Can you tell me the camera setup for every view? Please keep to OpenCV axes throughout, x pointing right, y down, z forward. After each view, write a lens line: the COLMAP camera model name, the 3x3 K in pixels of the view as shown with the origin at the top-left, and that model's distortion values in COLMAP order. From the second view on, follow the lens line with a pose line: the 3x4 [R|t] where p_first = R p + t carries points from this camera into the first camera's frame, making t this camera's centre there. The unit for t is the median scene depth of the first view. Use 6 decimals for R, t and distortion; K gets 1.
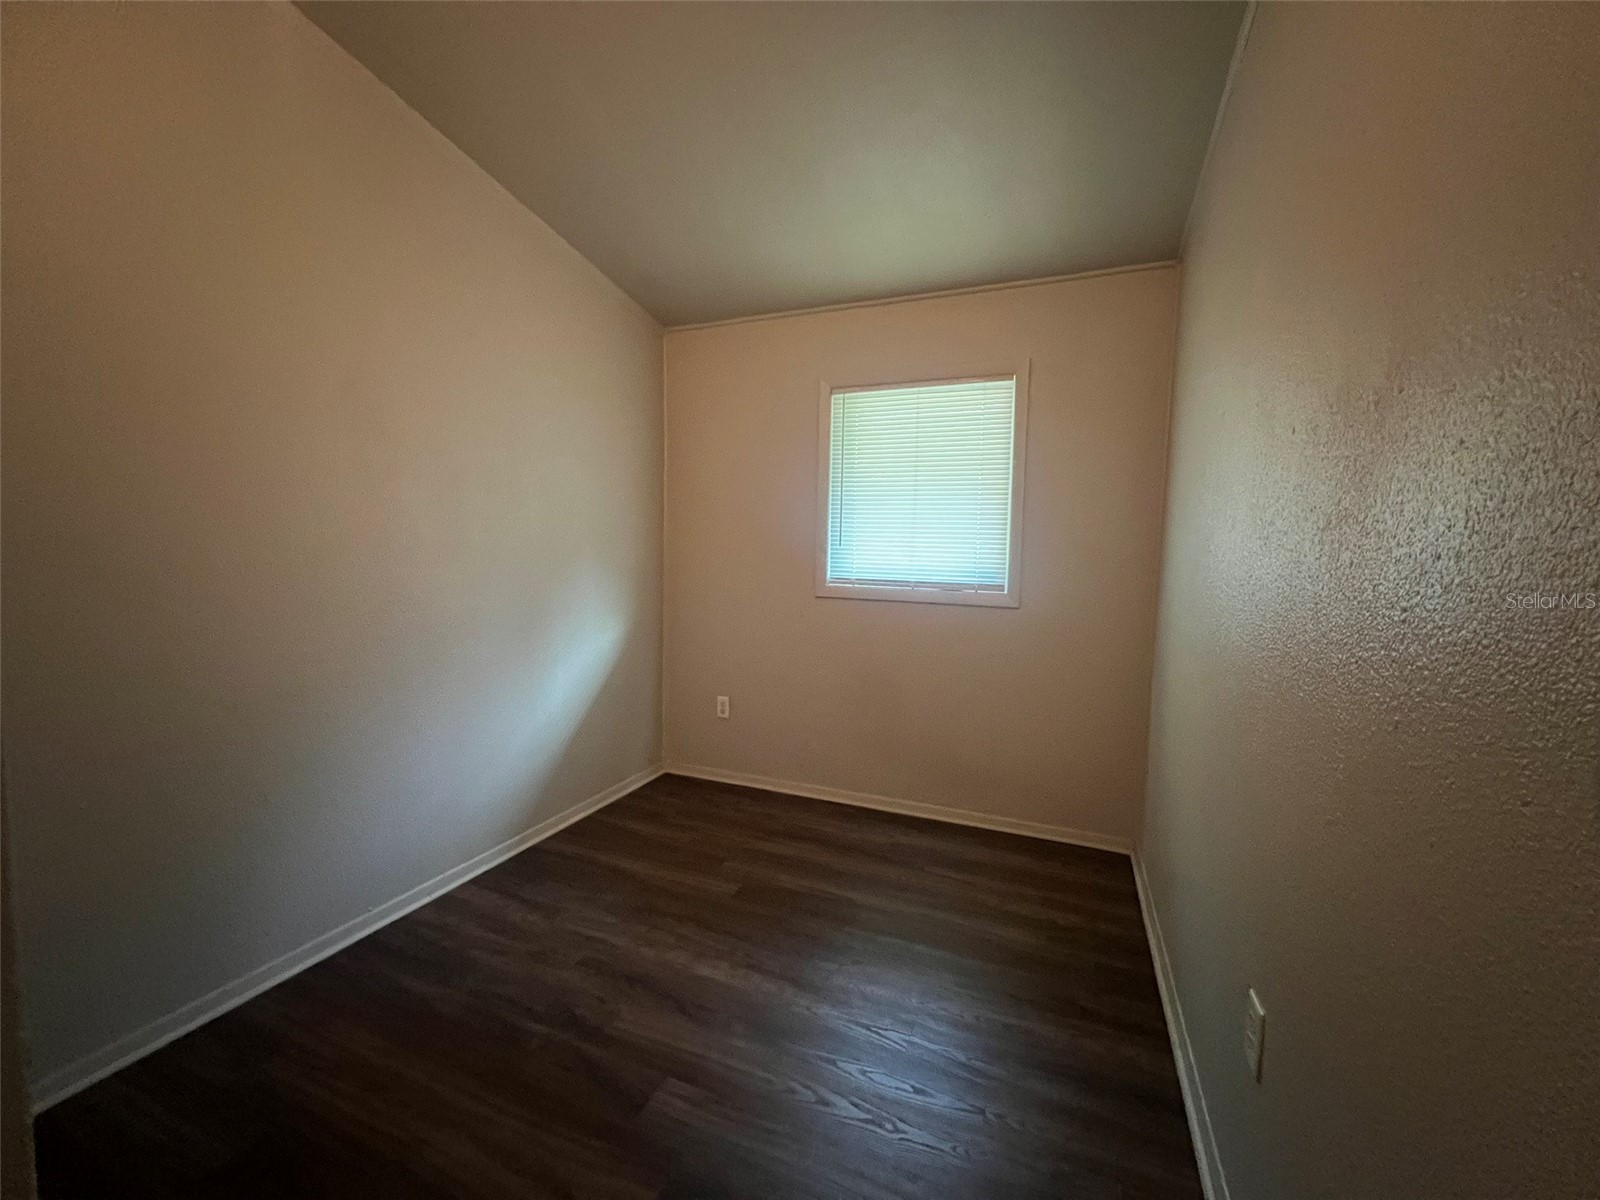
lens RADIAL K [[638.8, 0, 802.5], [0, 638.8, 601.4], [0, 0, 1]] dist [-0.001283, 0.000150]
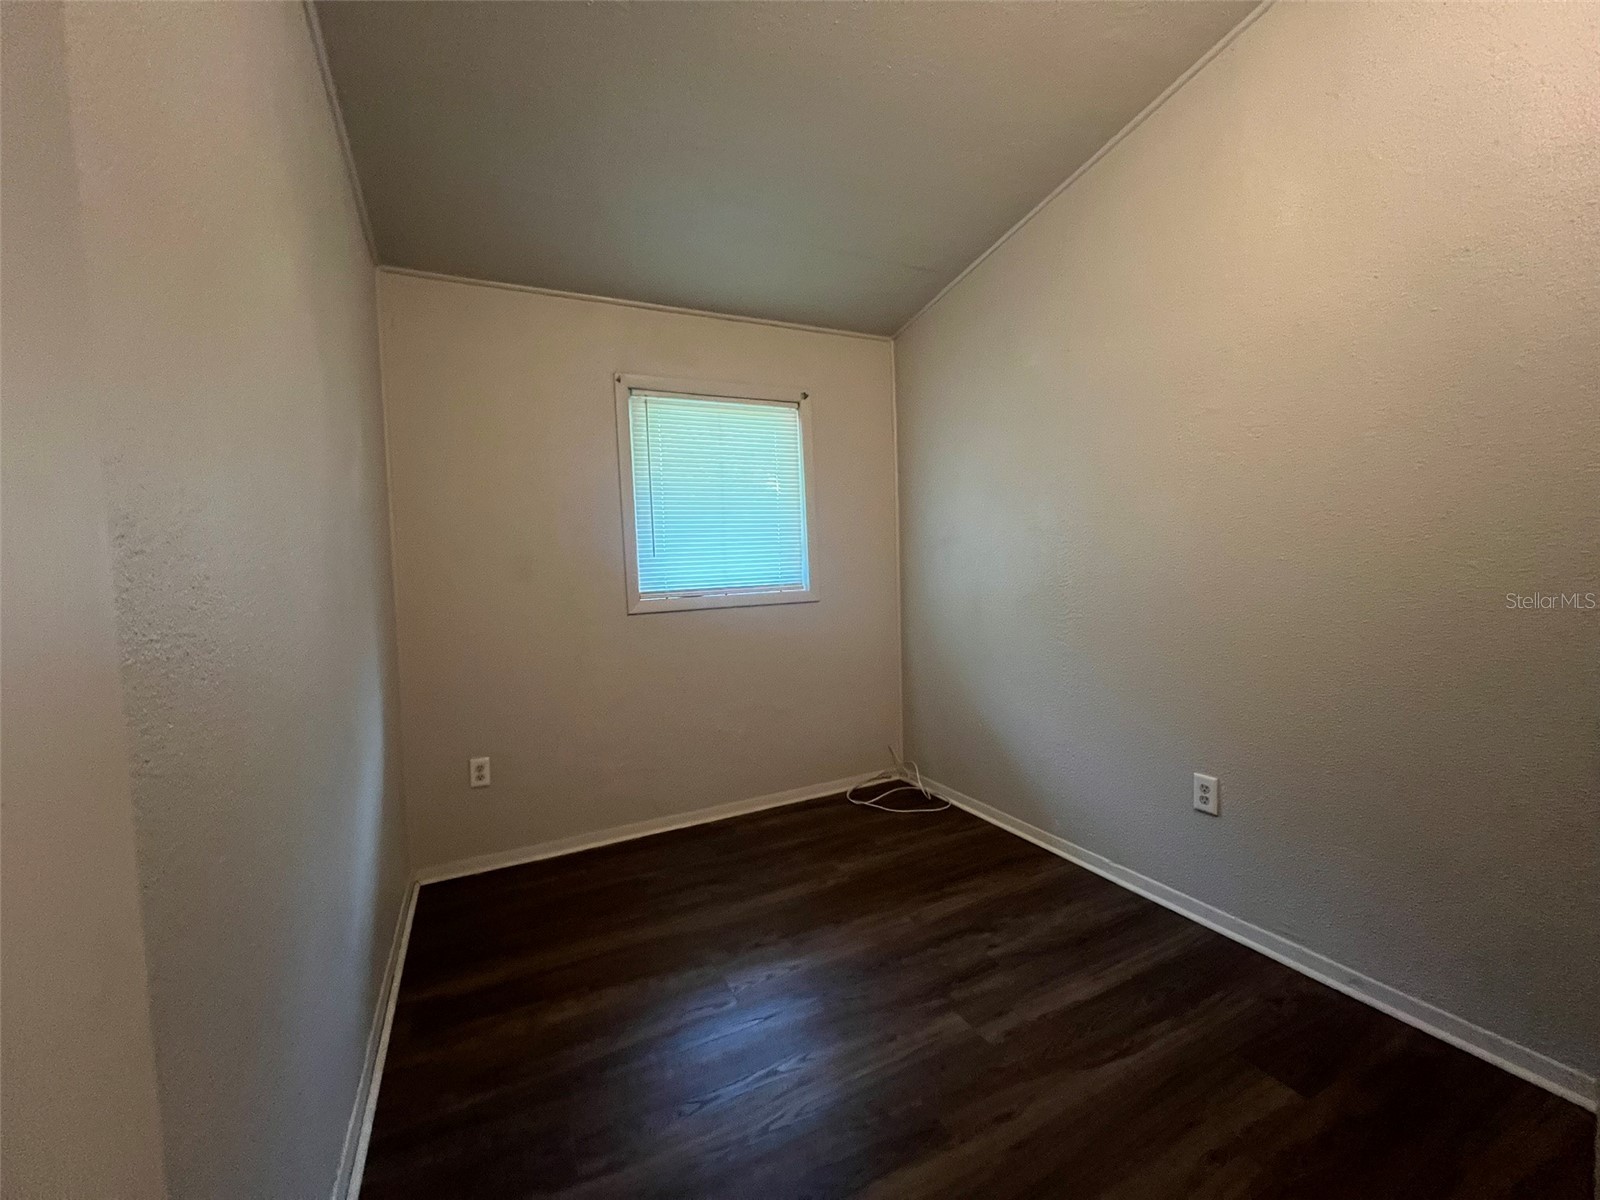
lens RADIAL K [[638.8, 0, 811.1], [0, 638.8, 591.2], [0, 0, 1]] dist [-0.001283, 0.000150]
pose [[0.665261, -0.085214, 0.741732, -0.584845], [0.107245, 0.994069, 0.018016, -0.033615], [-0.738869, 0.067562, 0.670454, 0.240798]]
